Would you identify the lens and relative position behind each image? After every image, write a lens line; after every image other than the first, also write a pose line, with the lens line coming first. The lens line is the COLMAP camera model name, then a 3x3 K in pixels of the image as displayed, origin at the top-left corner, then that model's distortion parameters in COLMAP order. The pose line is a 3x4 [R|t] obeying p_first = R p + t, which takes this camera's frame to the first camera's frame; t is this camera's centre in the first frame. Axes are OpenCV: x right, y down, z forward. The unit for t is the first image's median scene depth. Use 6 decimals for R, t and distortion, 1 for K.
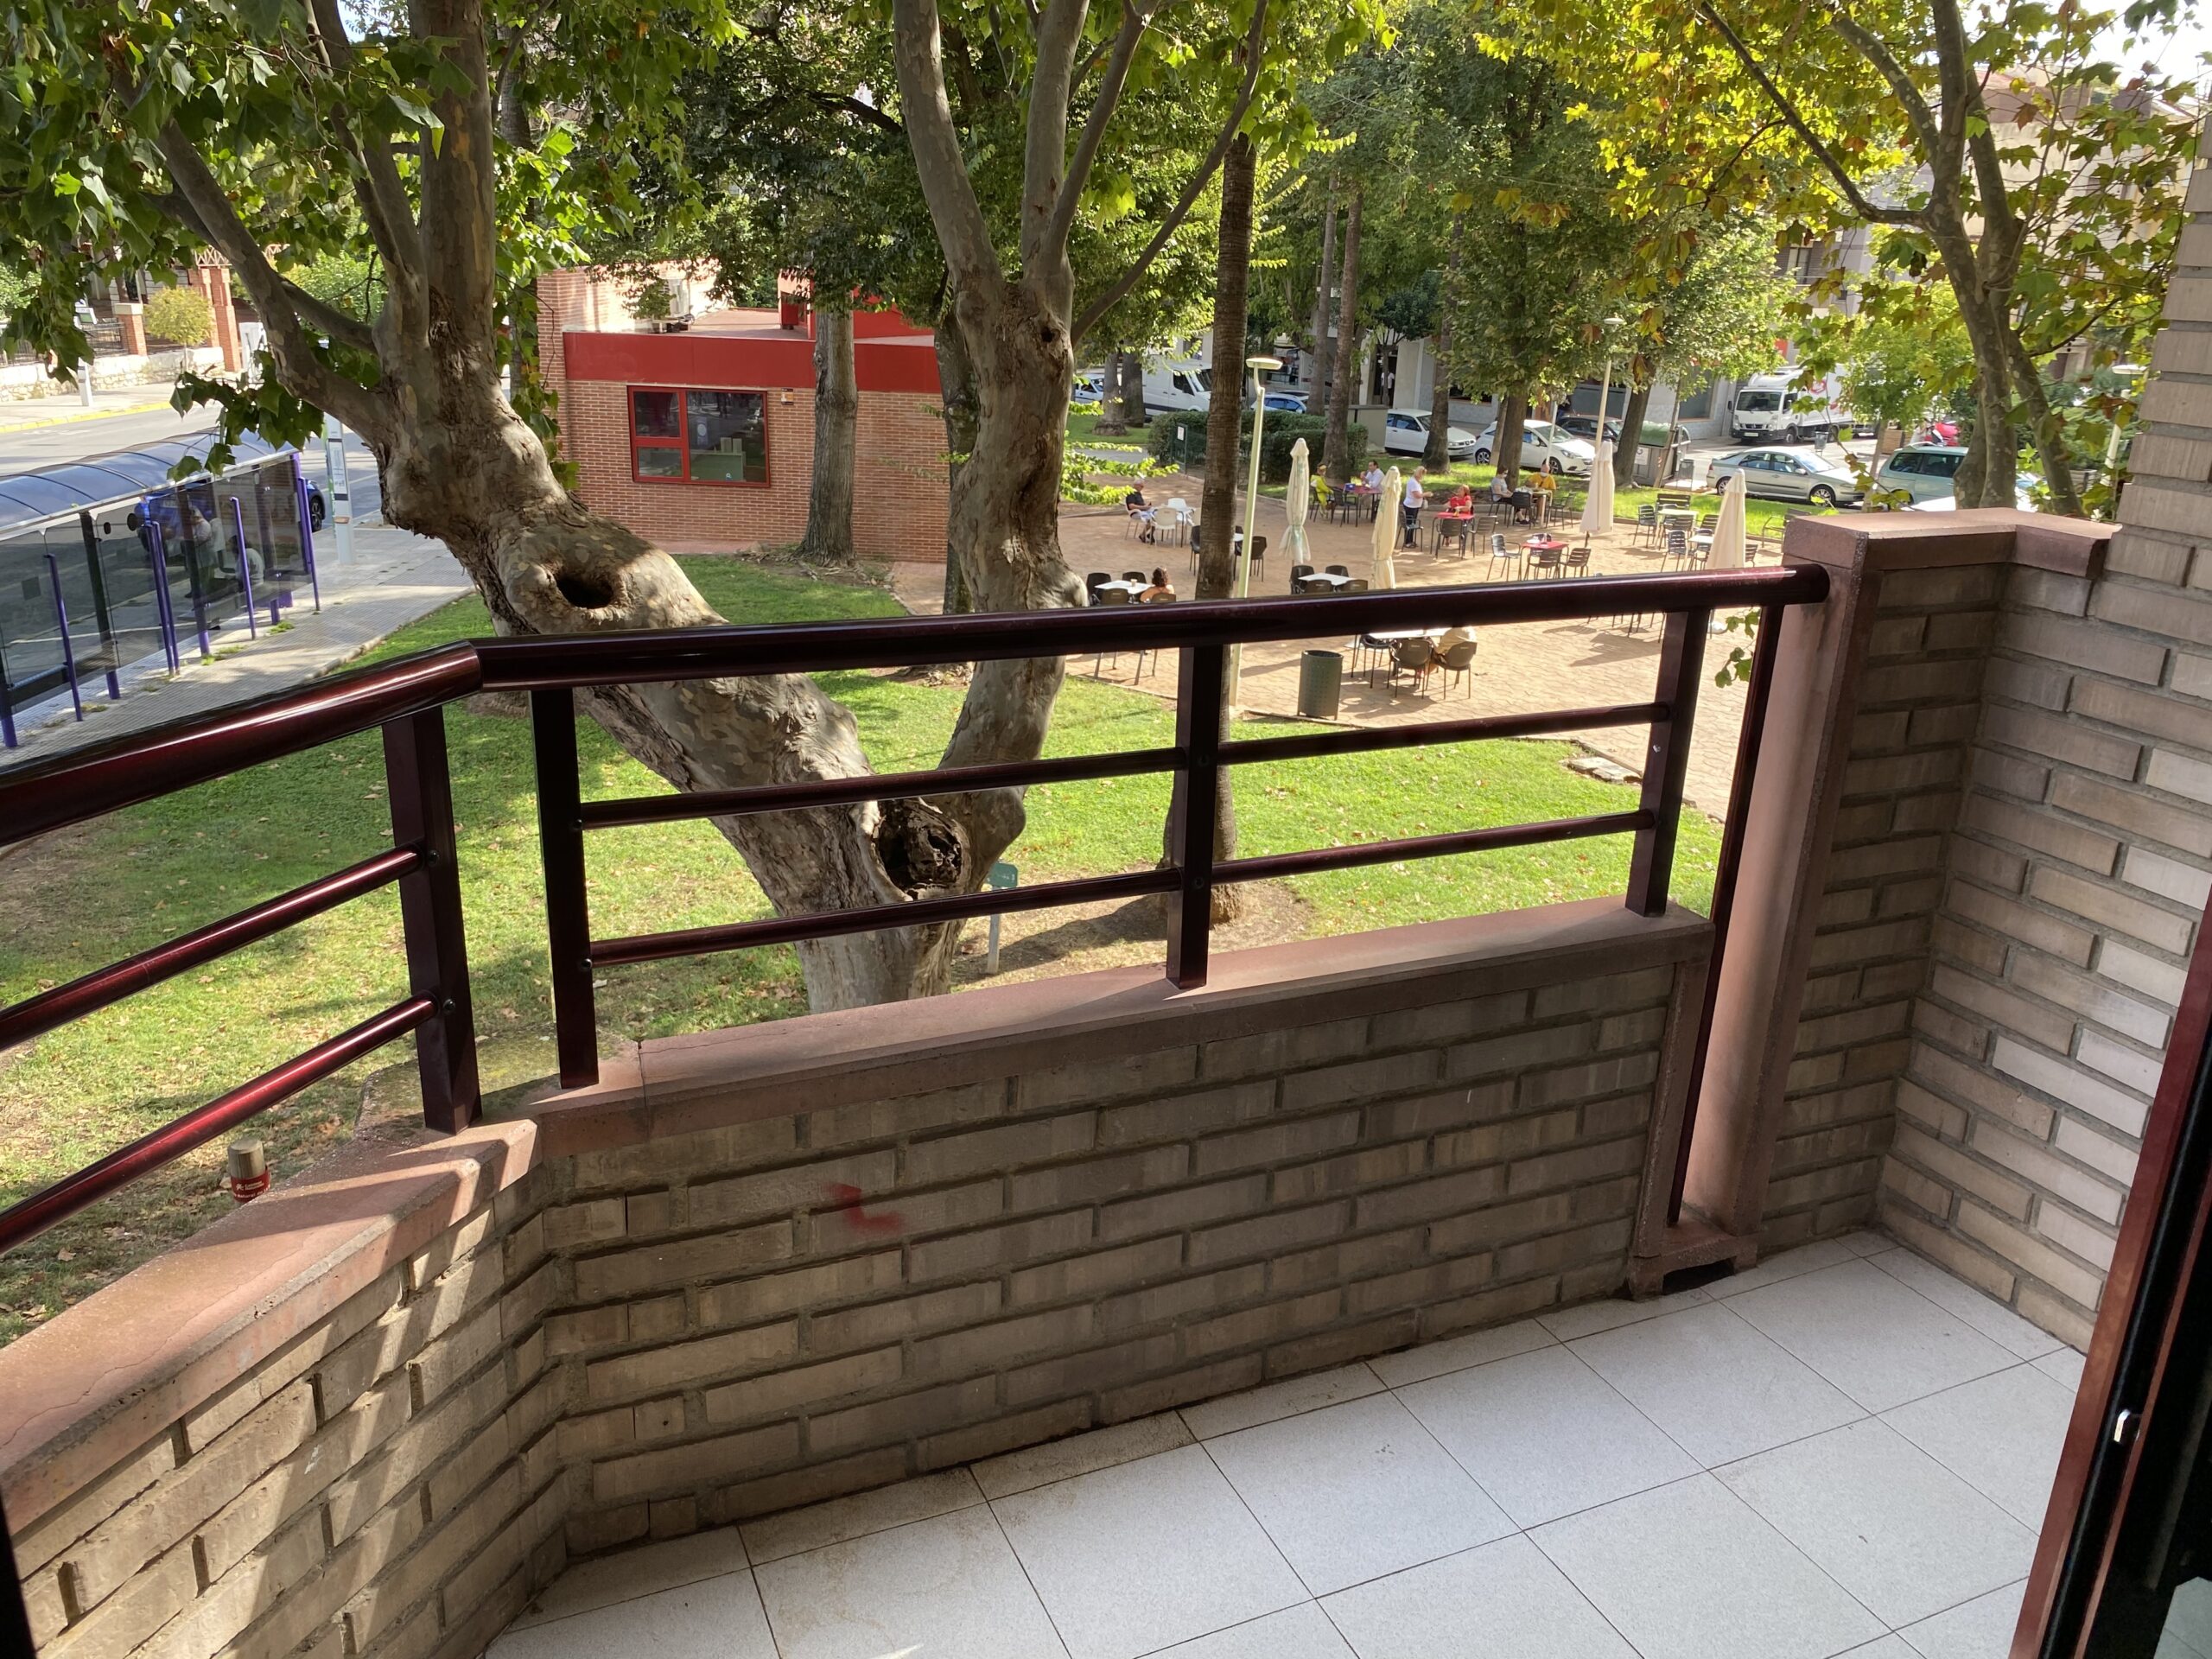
lens RADIAL K [[1681.2, 0, 1111.2], [0, 1681.2, 818.5], [0, 0, 1]] dist [0.071214, -0.134239]
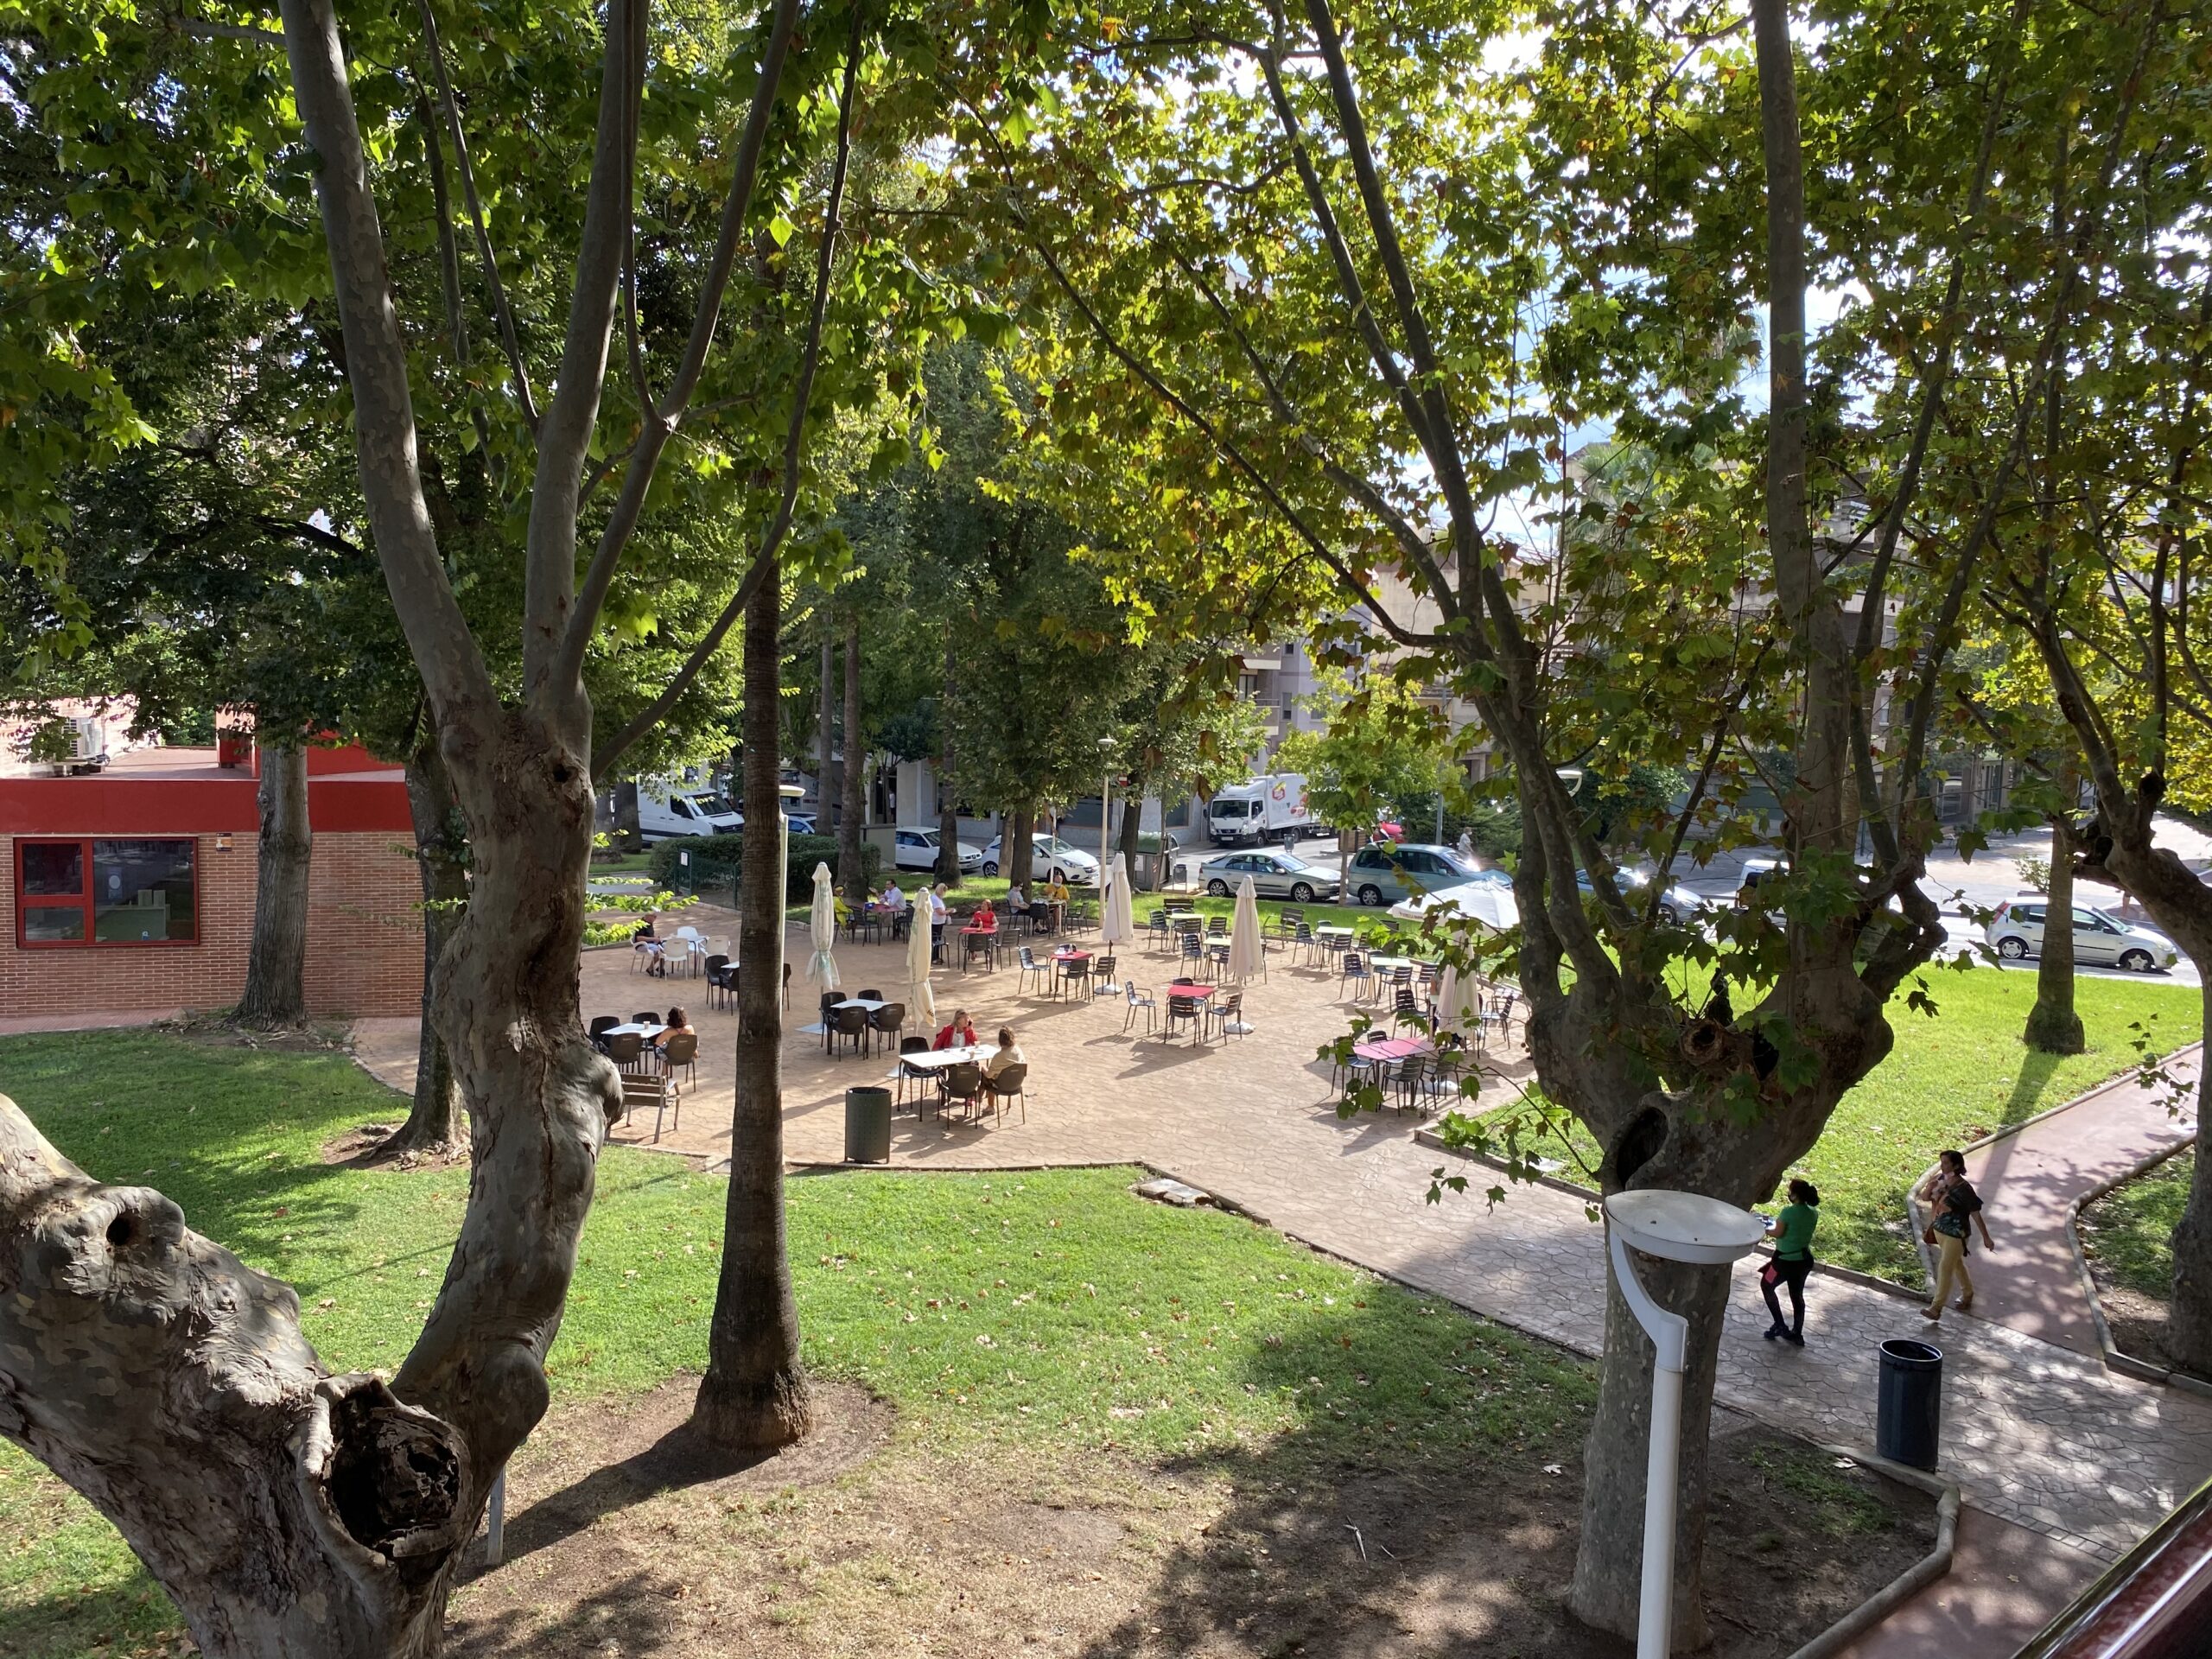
lens RADIAL K [[1687.8, 0, 1139.8], [0, 1687.8, 813.8], [0, 0, 1]] dist [0.070513, -0.118634]
pose [[0.952713, -0.033447, 0.302026, -0.008061], [0.105627, 0.968396, -0.225947, -0.020230], [-0.284923, 0.247164, 0.926136, 0.063287]]
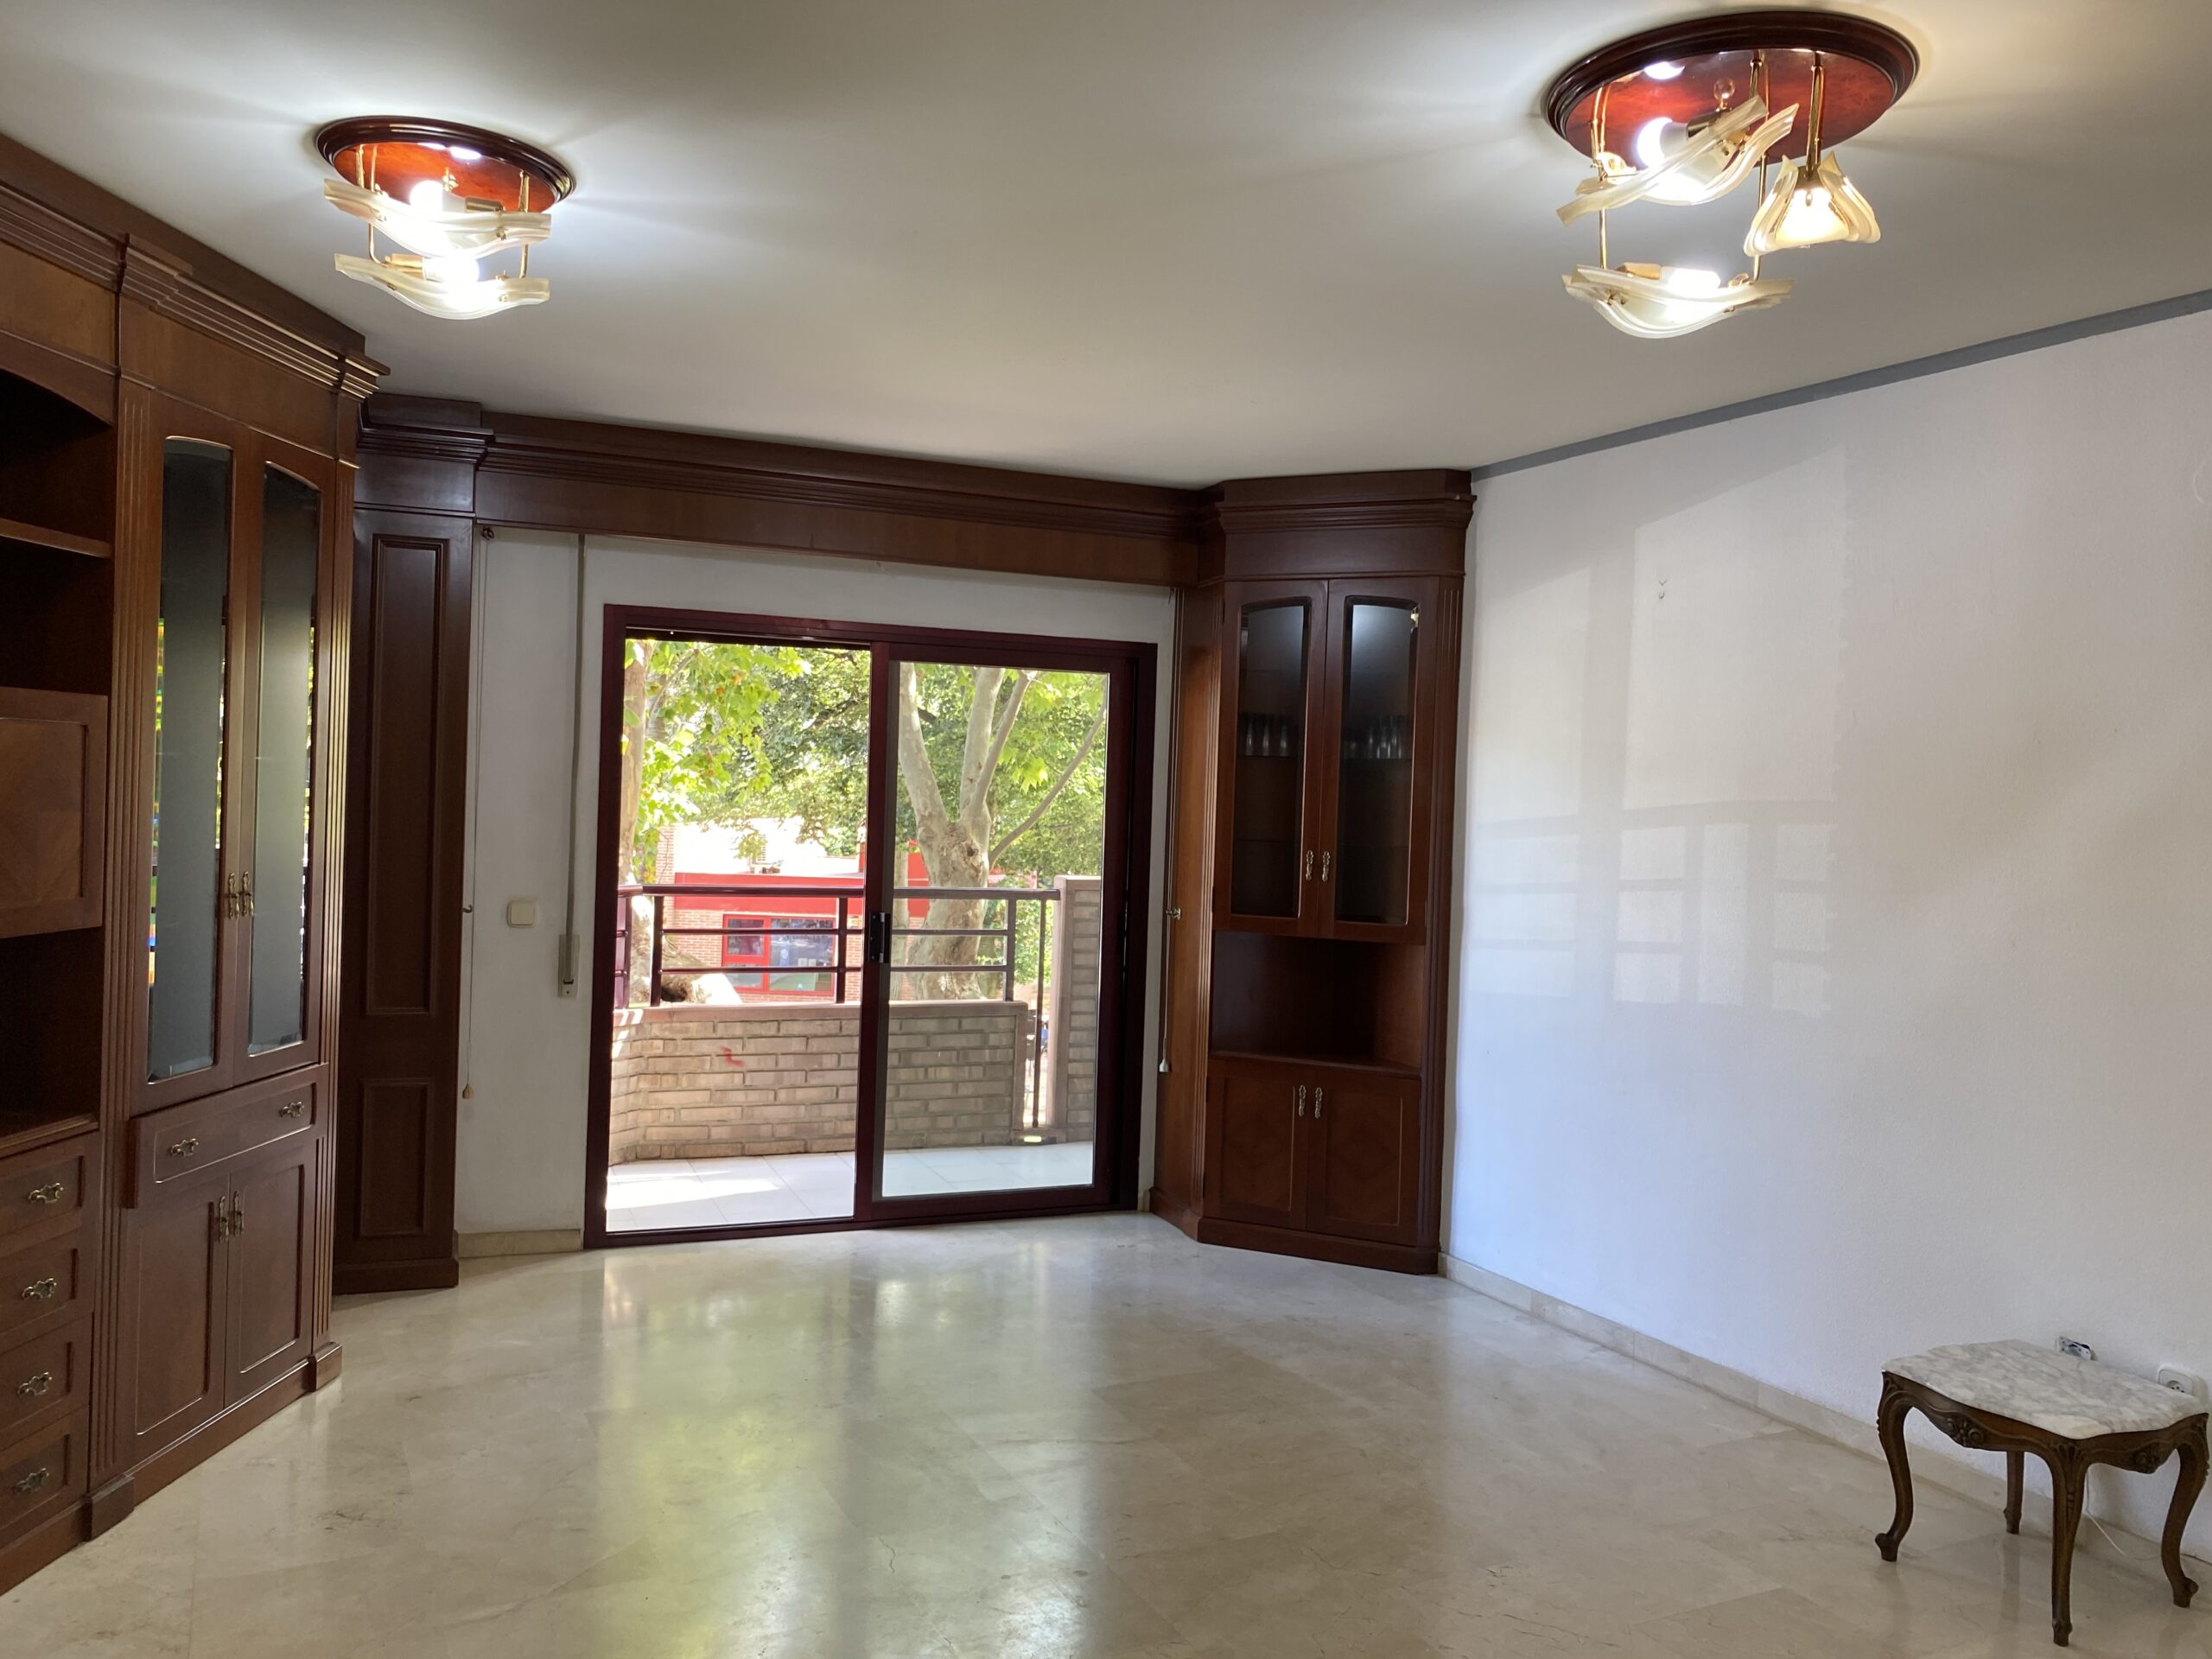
lens RADIAL K [[1681.2, 0, 1111.2], [0, 1681.2, 818.5], [0, 0, 1]] dist [0.071214, -0.134239]
pose [[0.998775, -0.000484, -0.049478, 0.070544], [-0.015128, 0.949082, -0.314667, 0.074752], [0.047111, 0.315030, 0.947912, -0.210419]]
